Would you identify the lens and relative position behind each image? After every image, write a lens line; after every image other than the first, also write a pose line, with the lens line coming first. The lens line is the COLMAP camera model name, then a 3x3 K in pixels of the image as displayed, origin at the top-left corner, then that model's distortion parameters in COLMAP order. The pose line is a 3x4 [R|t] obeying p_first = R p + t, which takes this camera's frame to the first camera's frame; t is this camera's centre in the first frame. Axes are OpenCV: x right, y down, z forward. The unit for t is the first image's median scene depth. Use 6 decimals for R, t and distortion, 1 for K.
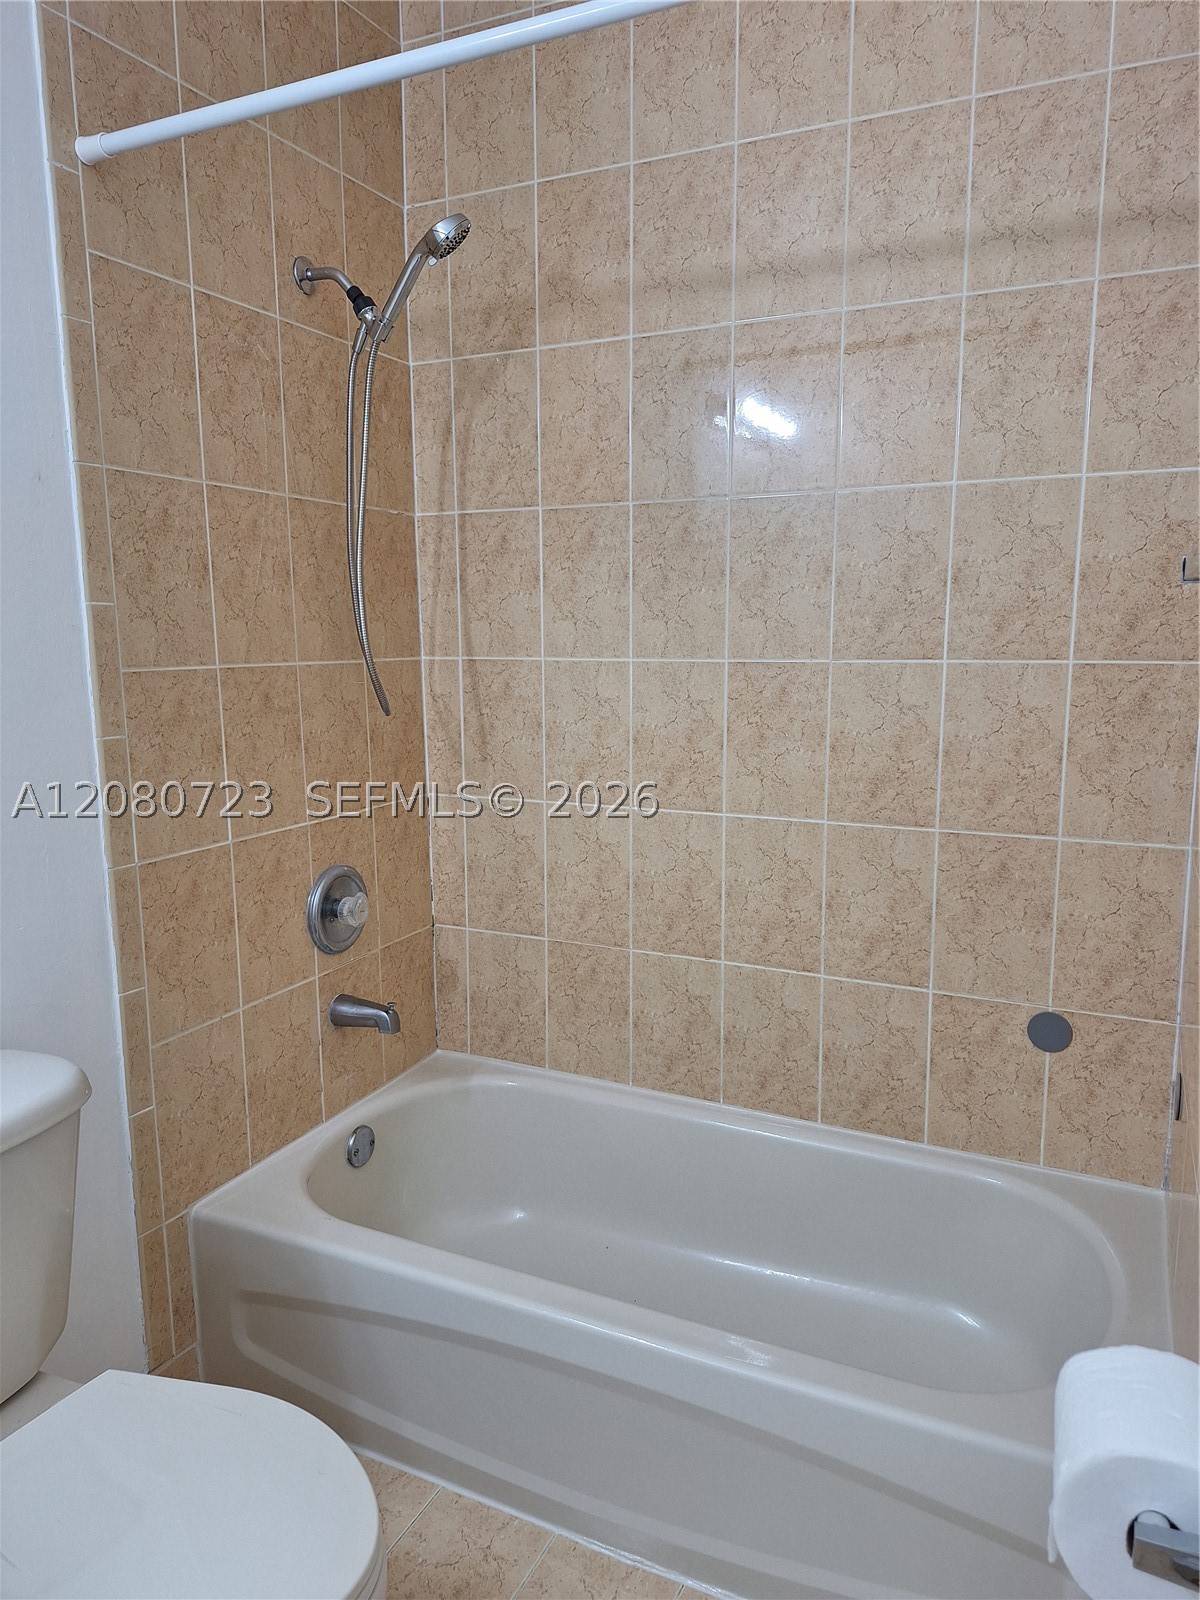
lens RADIAL K [[1110.0, 0, 600.0], [0, 1110.0, 800.0], [0, 0, 1]] dist [0.100787, -0.095413]
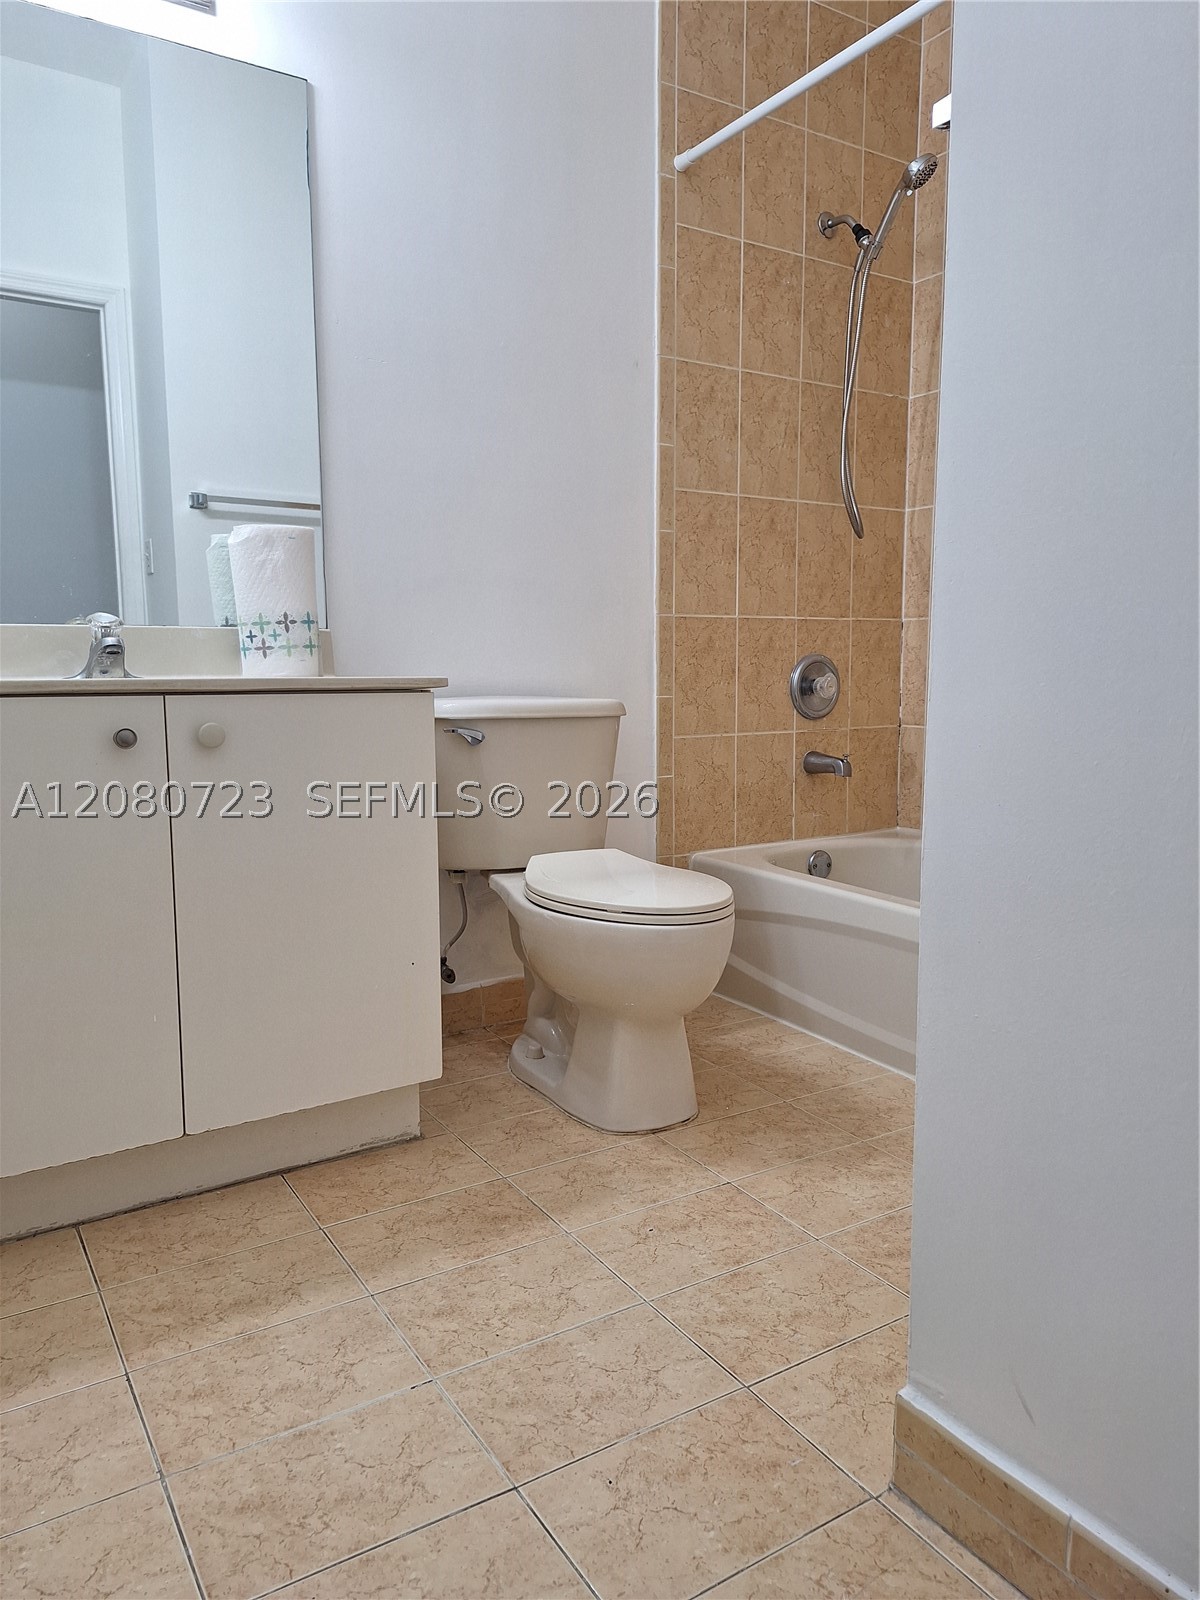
lens RADIAL K [[1120.6, 0, 600.0], [0, 1120.6, 800.0], [0, 0, 1]] dist [0.066383, -0.103764]
pose [[0.845835, 0.070626, -0.528748, 0.297865], [-0.087078, 0.996182, -0.006237, 0.286796], [0.526289, 0.051318, 0.848756, -0.314586]]
